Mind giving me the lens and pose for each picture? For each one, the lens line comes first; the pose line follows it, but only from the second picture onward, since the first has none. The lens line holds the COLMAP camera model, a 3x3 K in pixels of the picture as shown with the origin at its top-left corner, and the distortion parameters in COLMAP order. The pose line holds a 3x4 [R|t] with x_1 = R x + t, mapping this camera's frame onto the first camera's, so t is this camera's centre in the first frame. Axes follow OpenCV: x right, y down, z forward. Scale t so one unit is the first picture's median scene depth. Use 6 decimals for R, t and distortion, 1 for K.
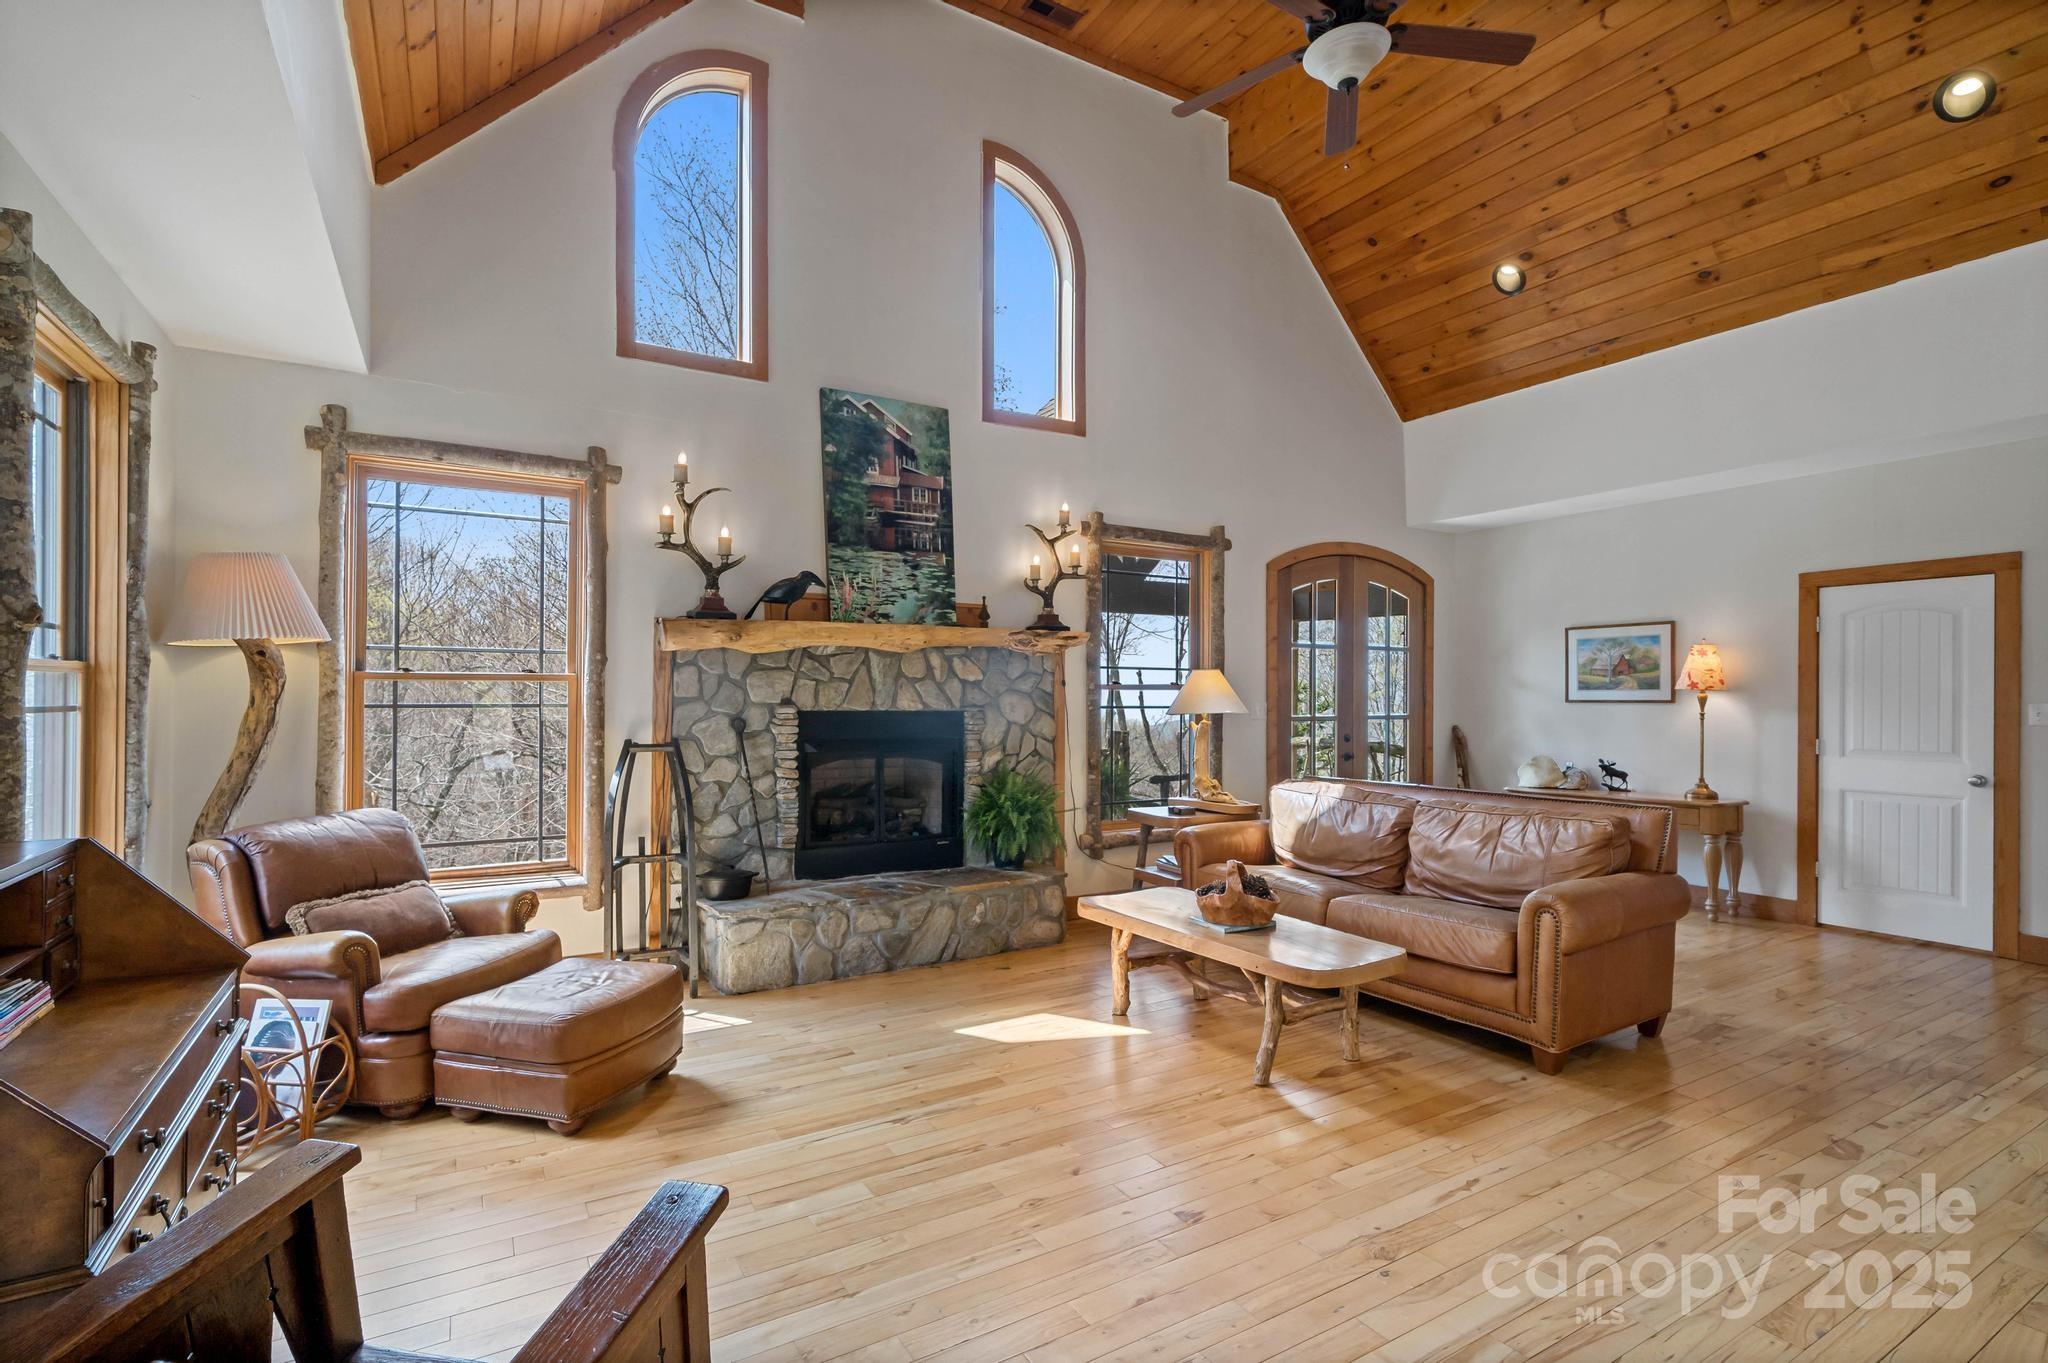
lens RADIAL K [[954.0, 0, 1024.0], [0, 954.0, 681.5], [0, 0, 1]] dist [0.000562, 0.000221]
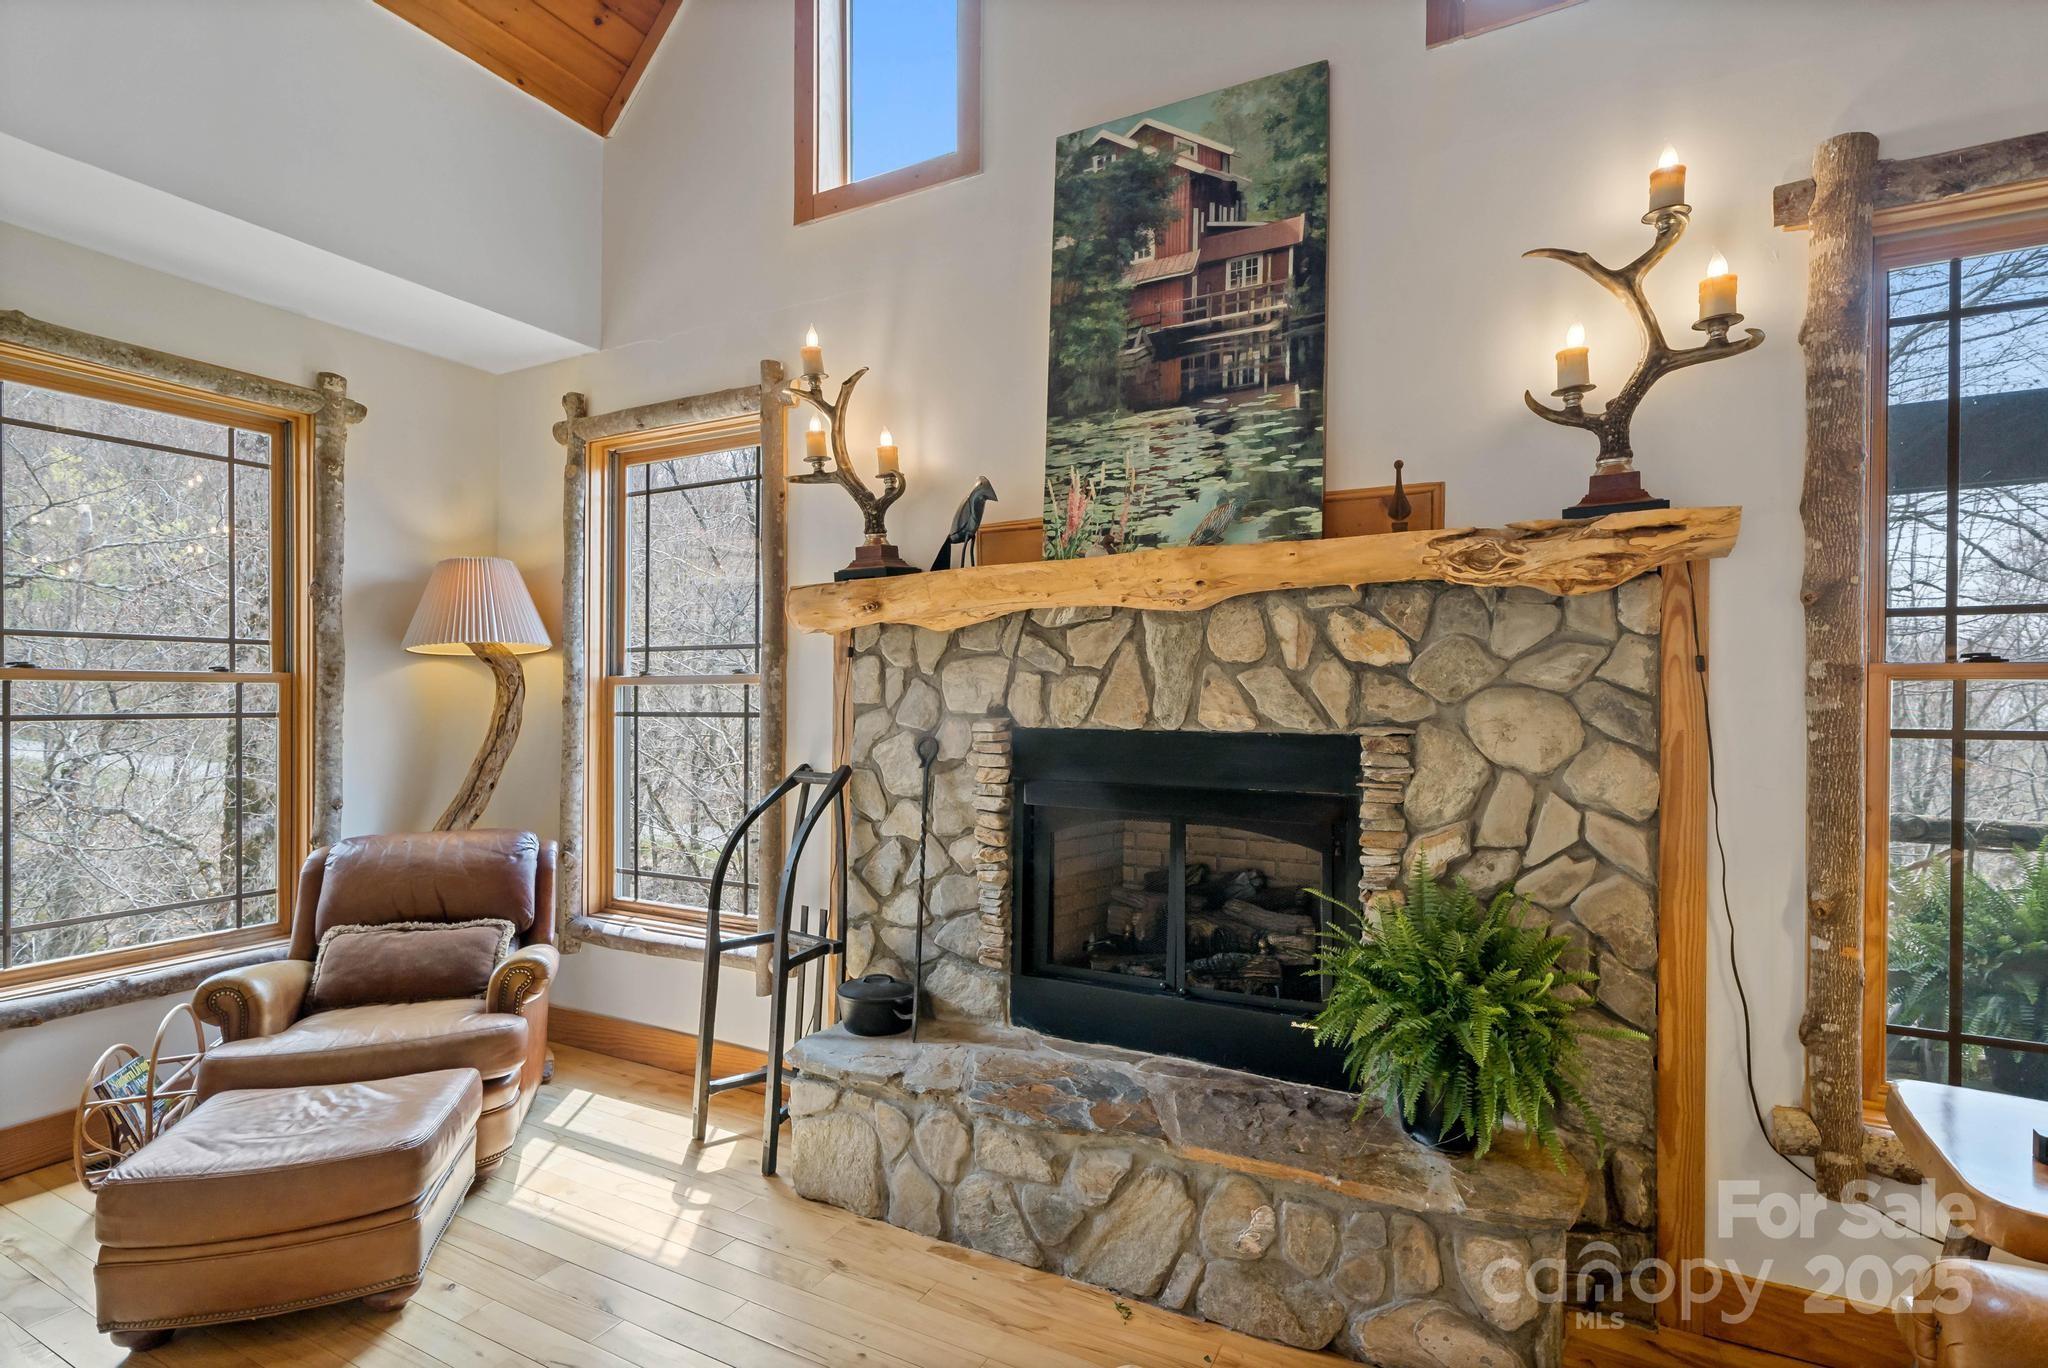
lens RADIAL K [[982.7, 0, 1024.6], [0, 982.7, 698.4], [0, 0, 1]] dist [0.002250, -0.000059]
pose [[0.512697, -0.004720, -0.858557, 0.256719], [0.015397, 0.999875, 0.003698, 0.010842], [0.858432, -0.015115, 0.512705, 0.675204]]
